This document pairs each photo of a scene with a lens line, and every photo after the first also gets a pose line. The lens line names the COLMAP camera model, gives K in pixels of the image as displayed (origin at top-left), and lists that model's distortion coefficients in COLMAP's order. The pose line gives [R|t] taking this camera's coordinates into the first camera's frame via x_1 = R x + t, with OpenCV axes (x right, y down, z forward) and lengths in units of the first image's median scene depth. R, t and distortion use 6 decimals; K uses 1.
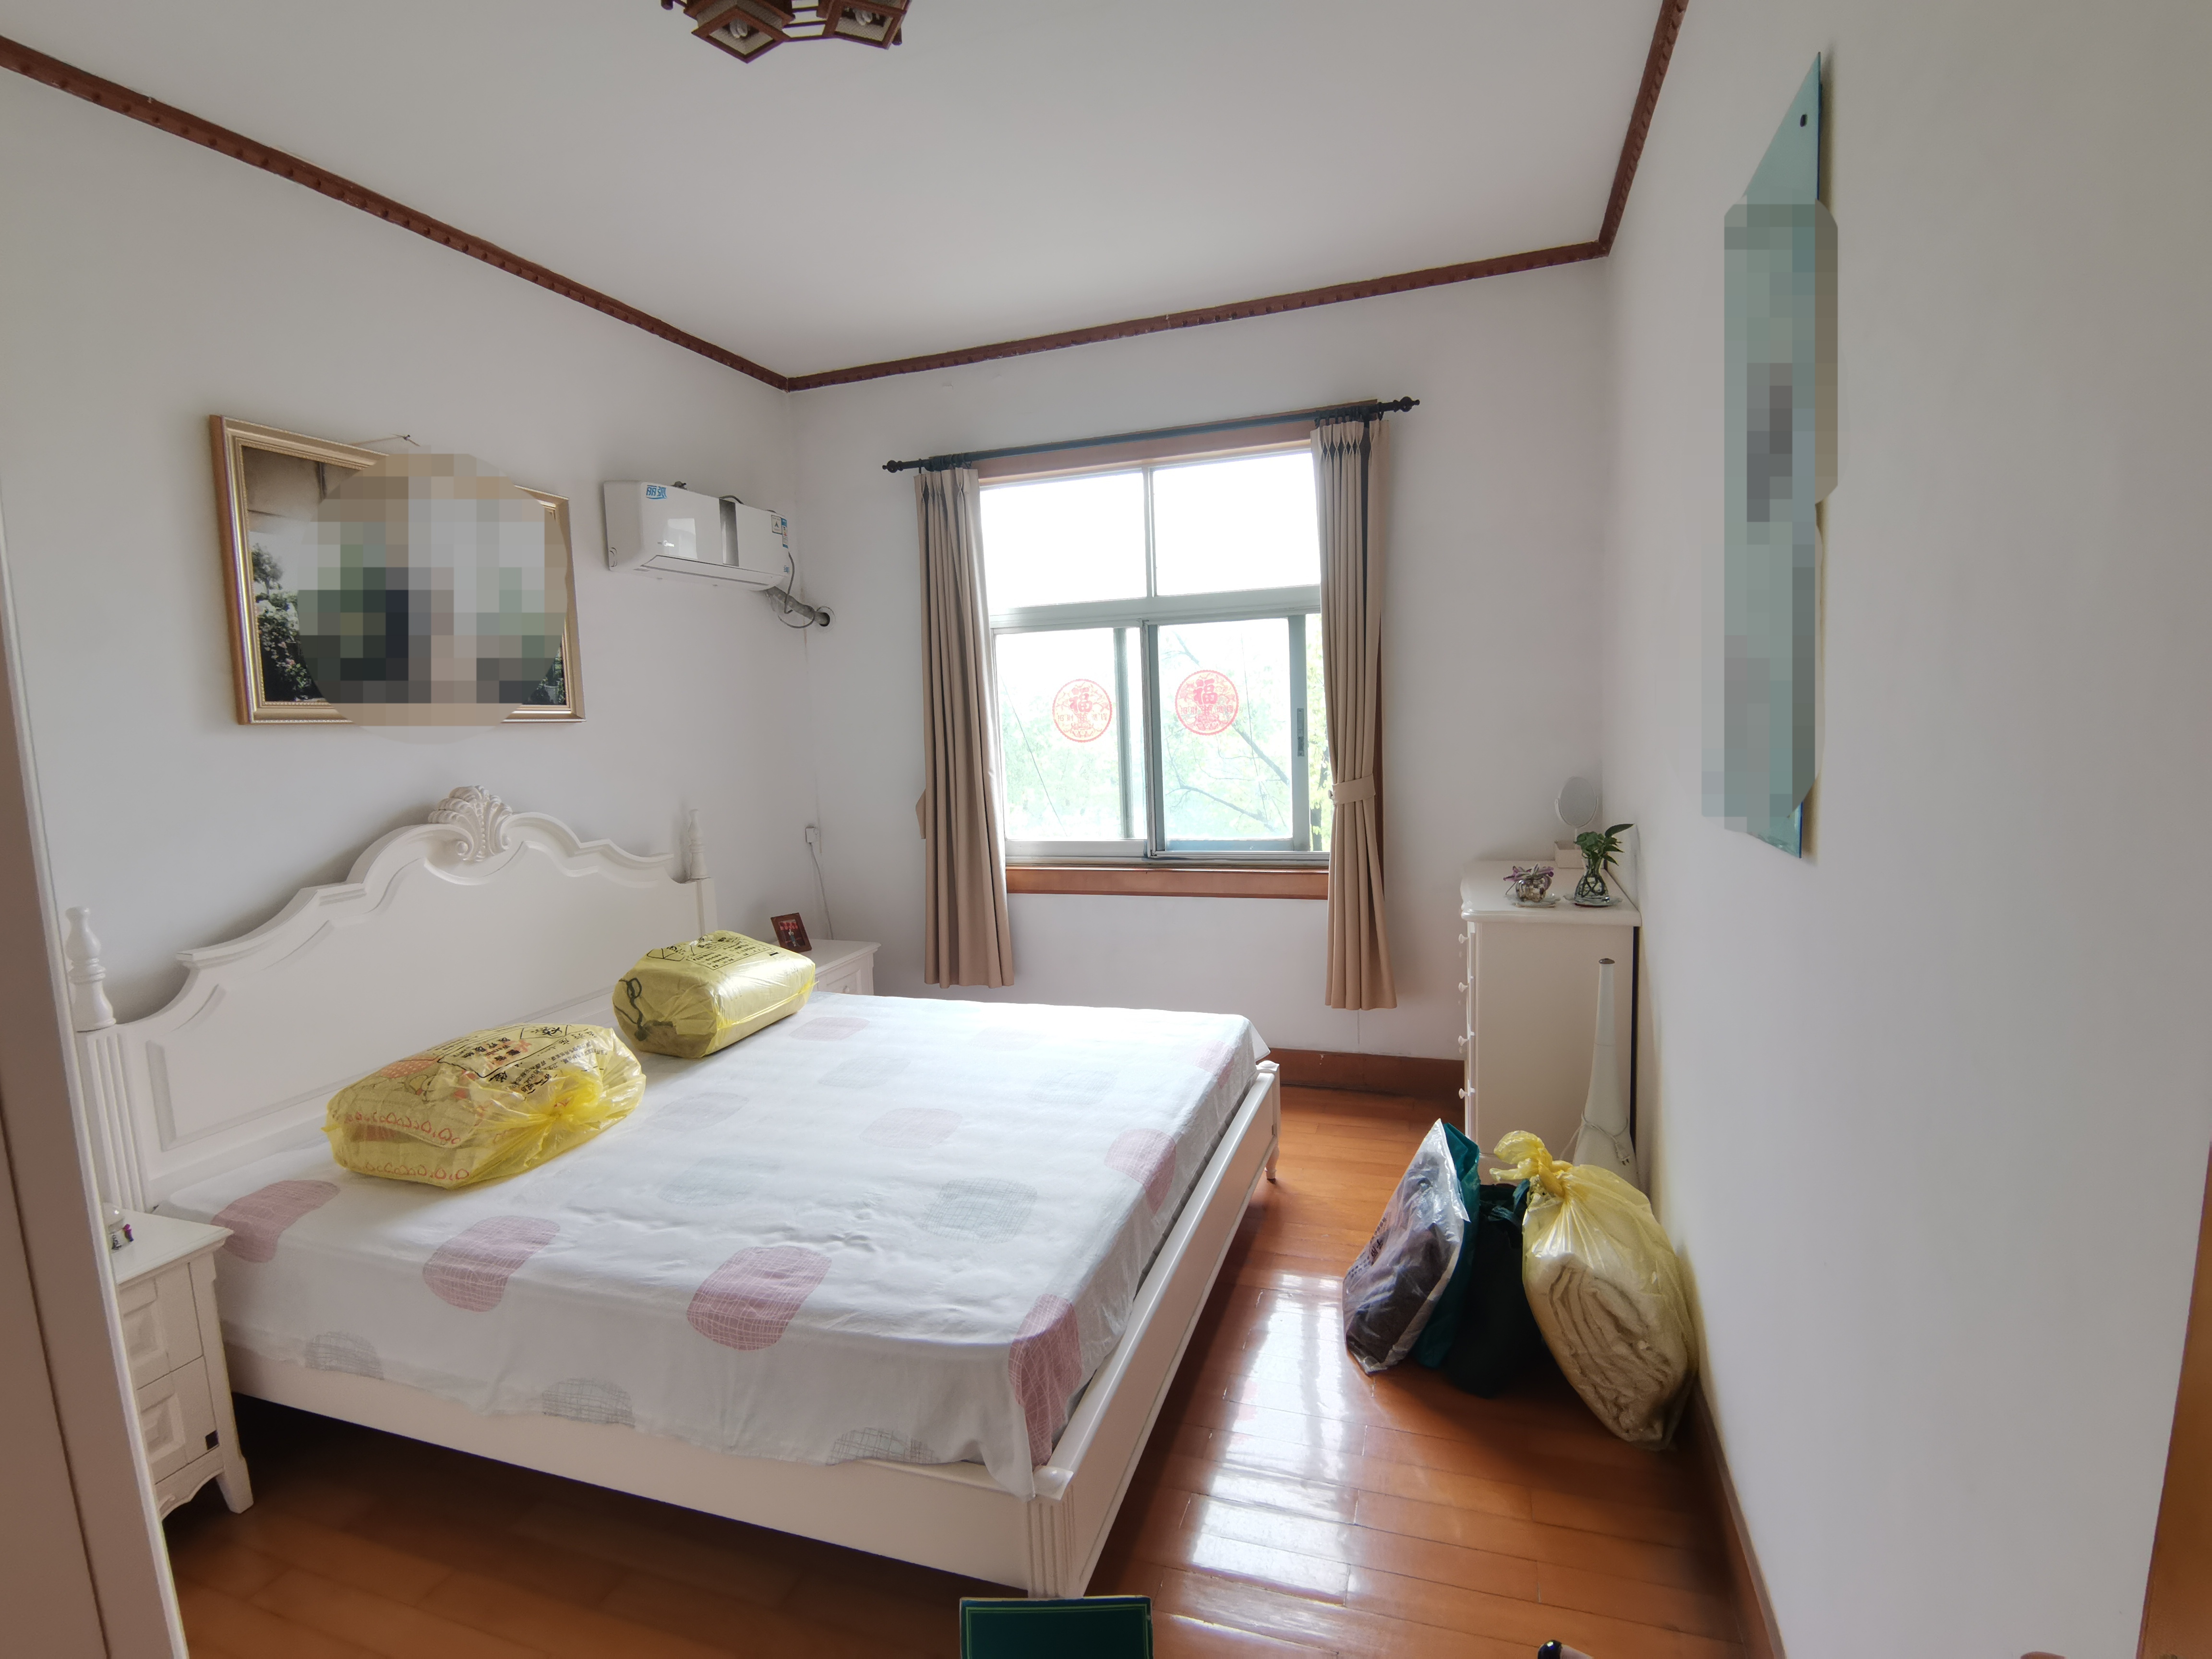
lens RADIAL K [[1084.3, 0, 1106.0], [0, 1084.3, 829.5], [0, 0, 1]] dist [-0.001752, -0.000255]
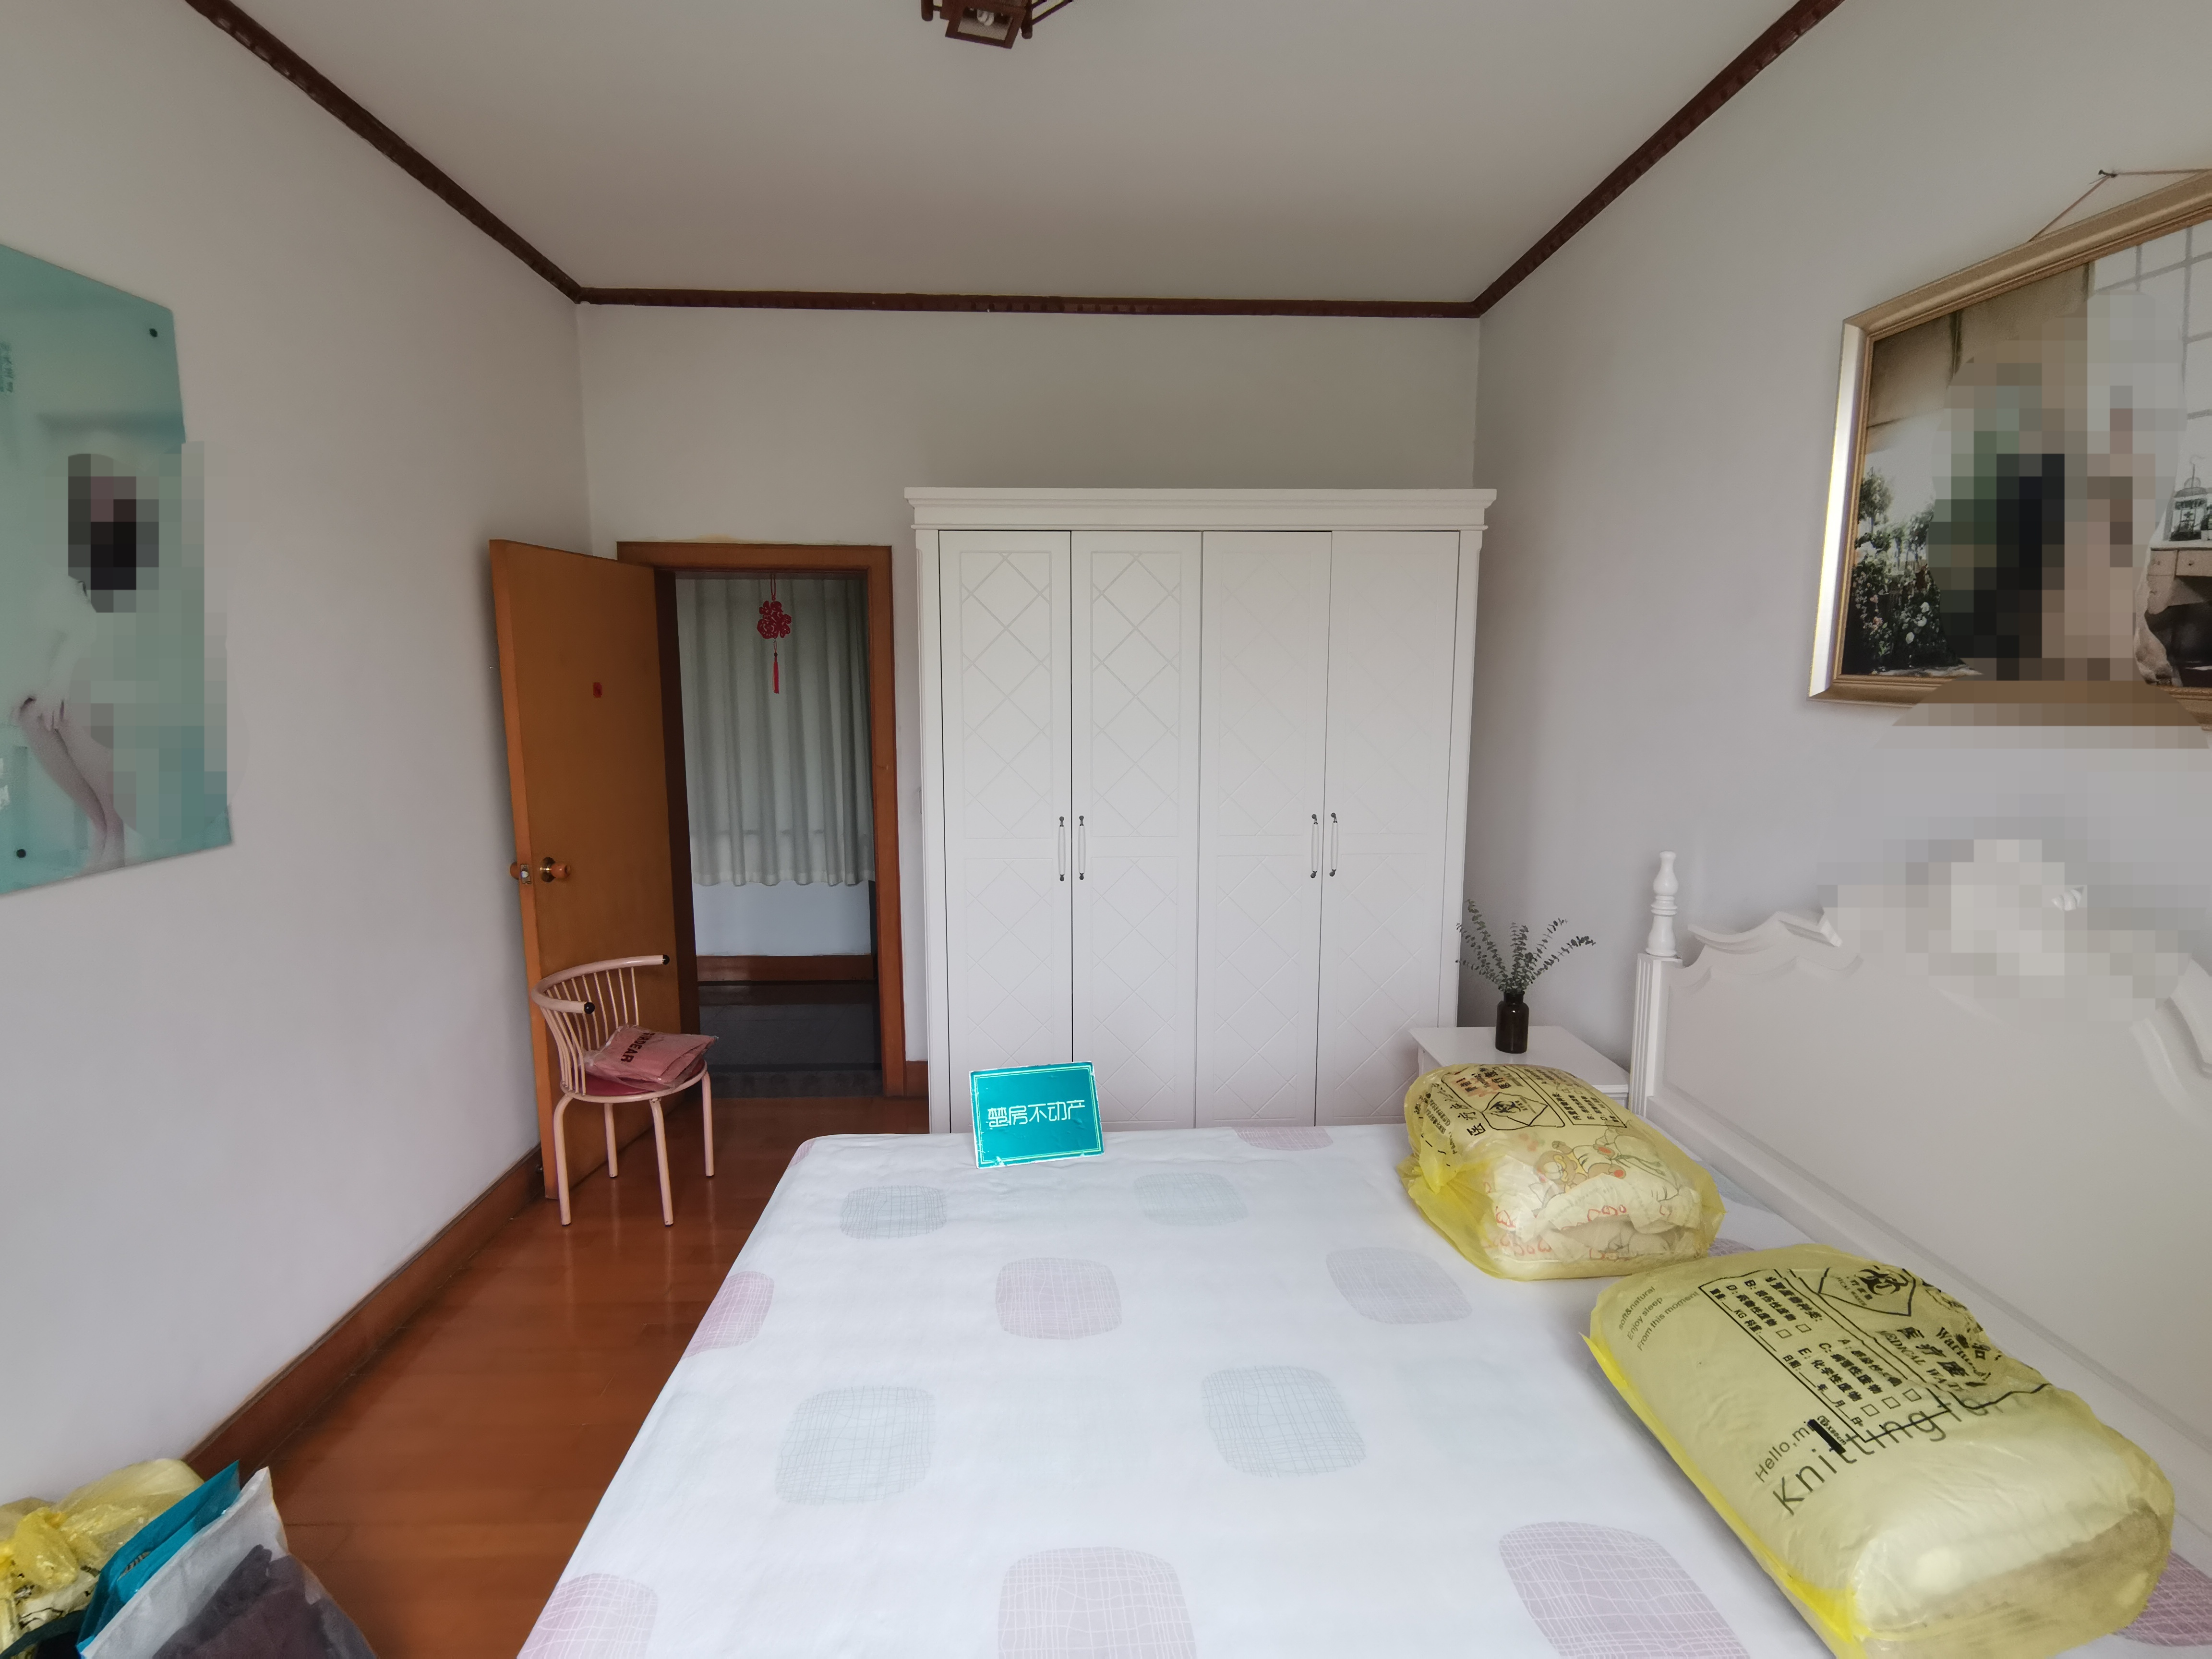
lens RADIAL K [[1084.3, 0, 1106.0], [0, 1084.3, 829.5], [0, 0, 1]] dist [-0.001752, -0.000255]
pose [[-0.931964, 0.096837, -0.349380, 0.016182], [0.001515, 0.964701, 0.263344, -0.215884], [0.362548, 0.244897, -0.899213, 1.529541]]
